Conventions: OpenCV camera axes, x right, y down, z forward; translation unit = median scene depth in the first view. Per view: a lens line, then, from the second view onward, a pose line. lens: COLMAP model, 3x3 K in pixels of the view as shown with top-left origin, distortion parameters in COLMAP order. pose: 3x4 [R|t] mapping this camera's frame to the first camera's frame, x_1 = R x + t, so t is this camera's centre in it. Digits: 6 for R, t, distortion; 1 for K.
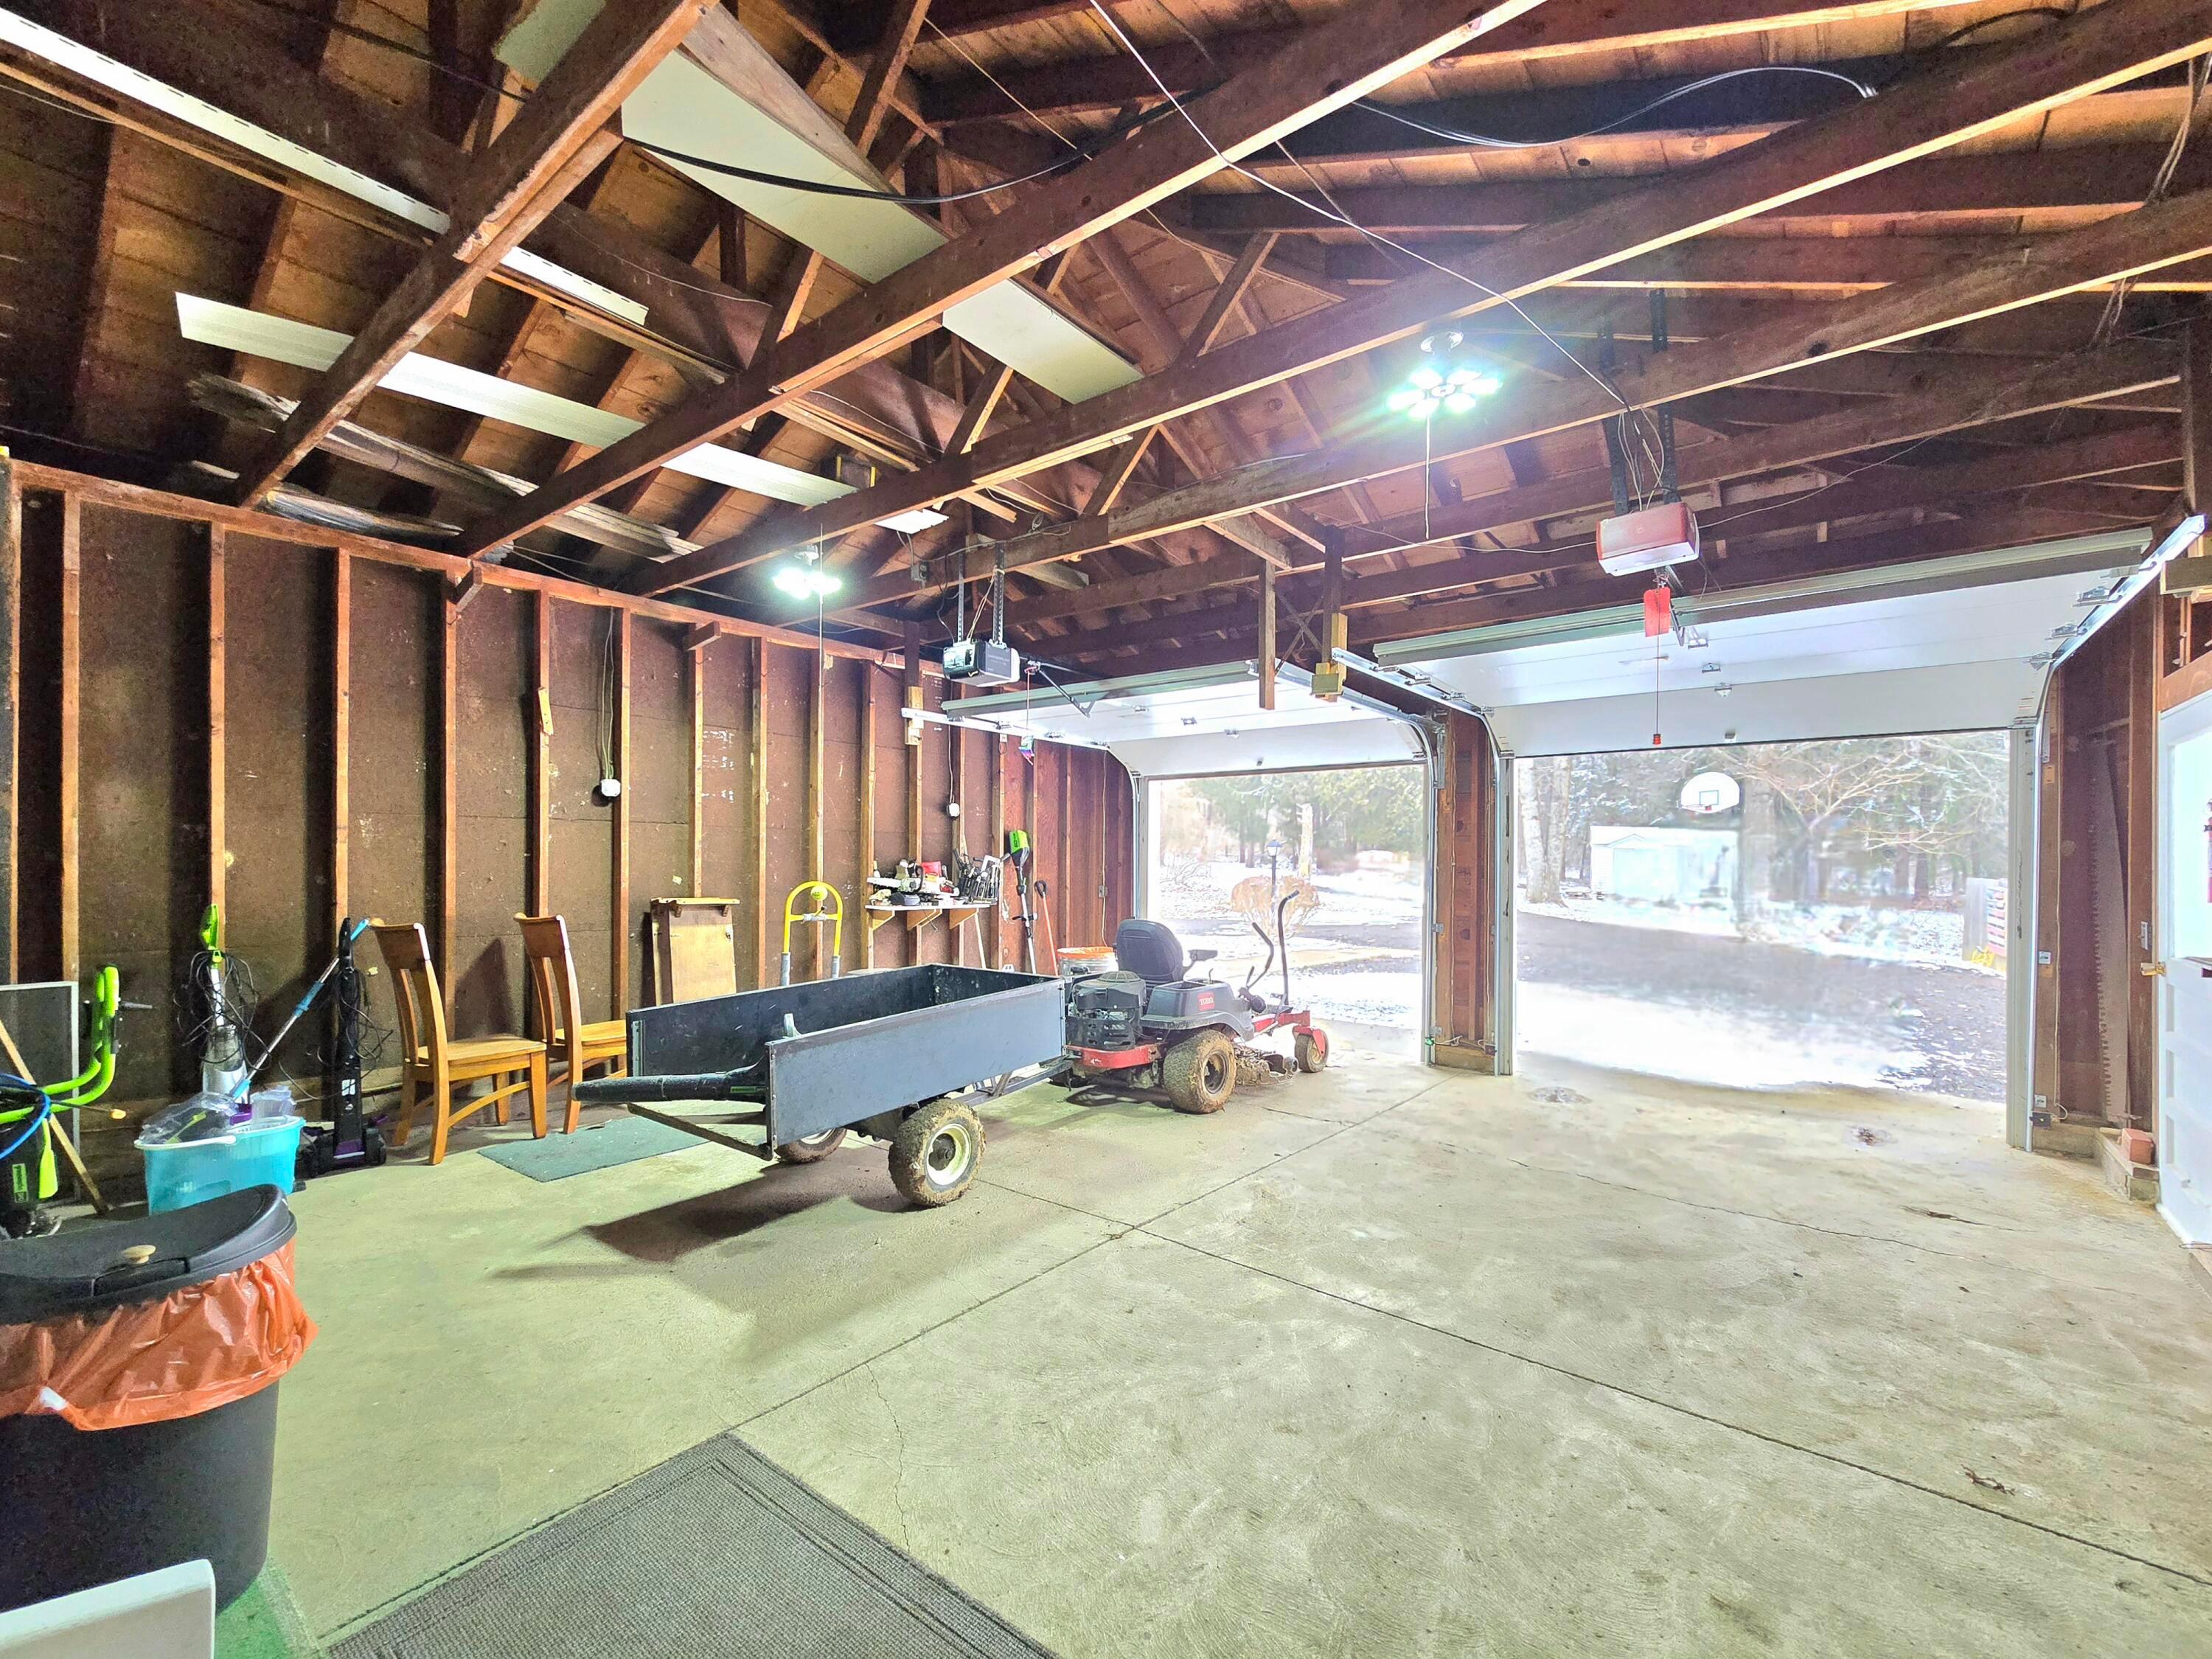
lens RADIAL K [[908.4, 0, 1097.2], [0, 908.4, 838.7], [0, 0, 1]] dist [-0.026175, 0.000074]
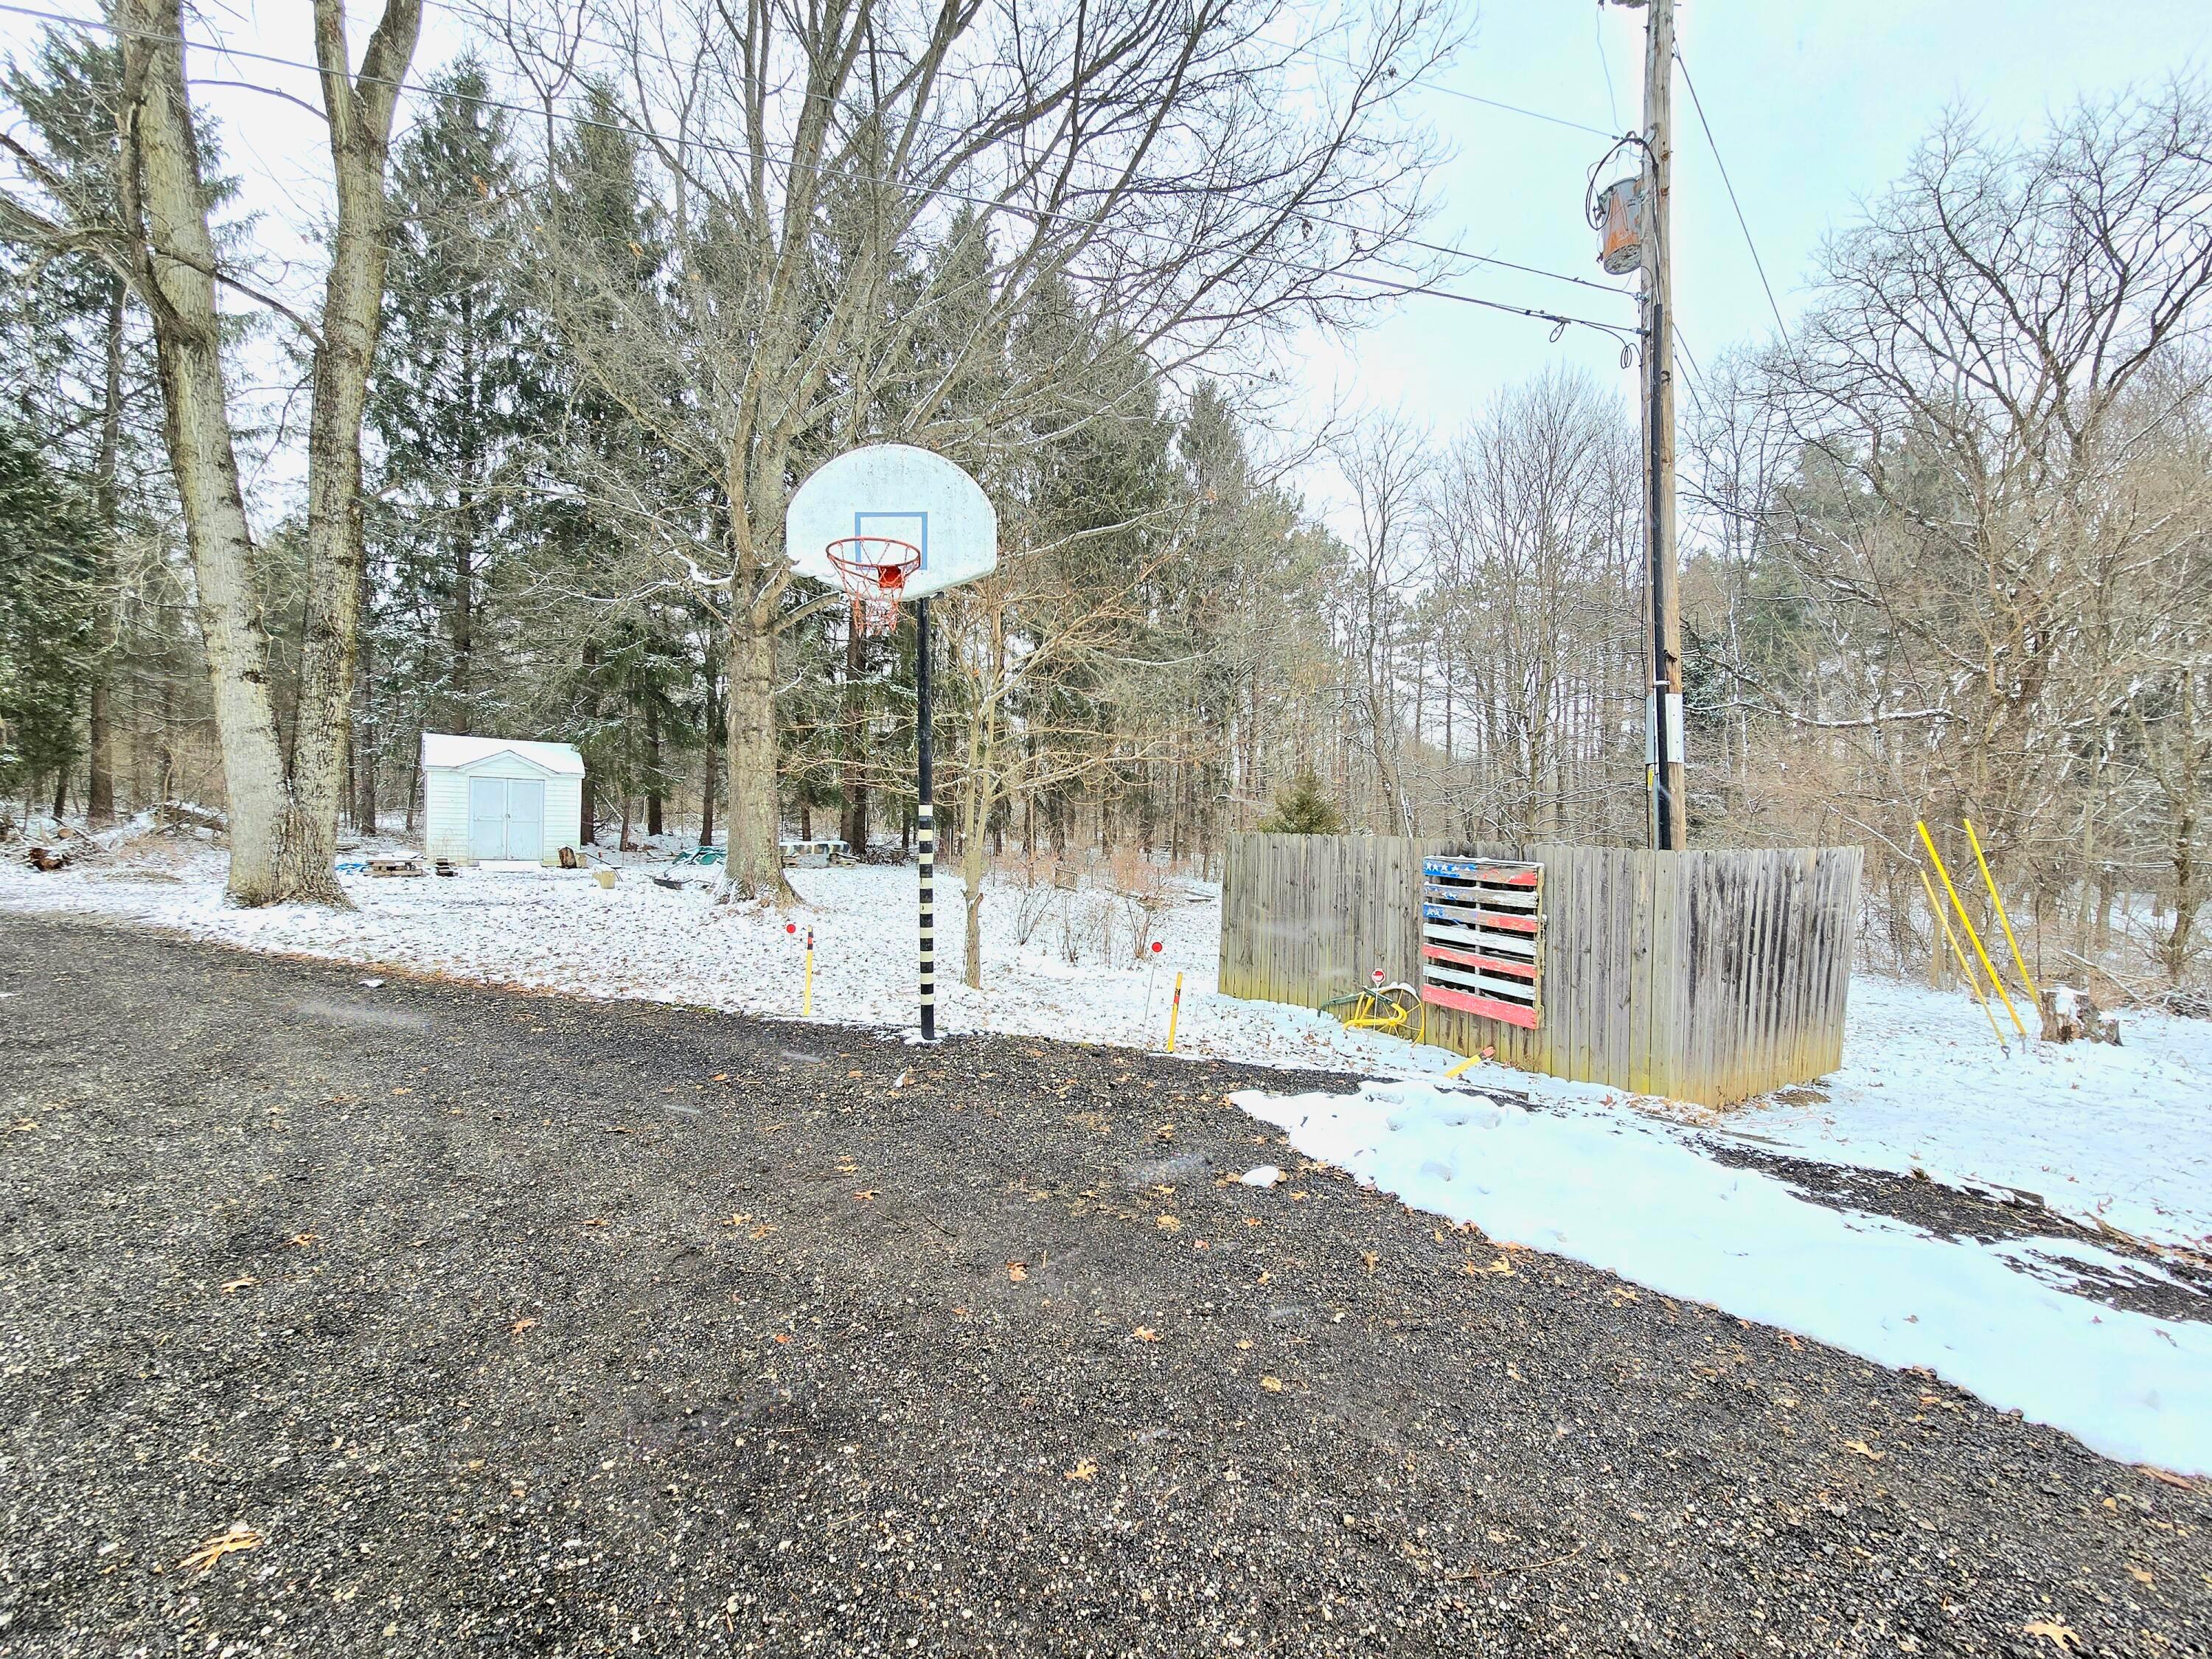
lens RADIAL K [[908.4, 0, 1097.2], [0, 908.4, 838.7], [0, 0, 1]] dist [-0.026175, 0.000074]
pose [[0.419735, -0.027454, 0.907231, 0.260286], [-0.027963, 0.998677, 0.043159, 0.015938], [-0.907216, -0.043484, 0.418412, 0.463263]]
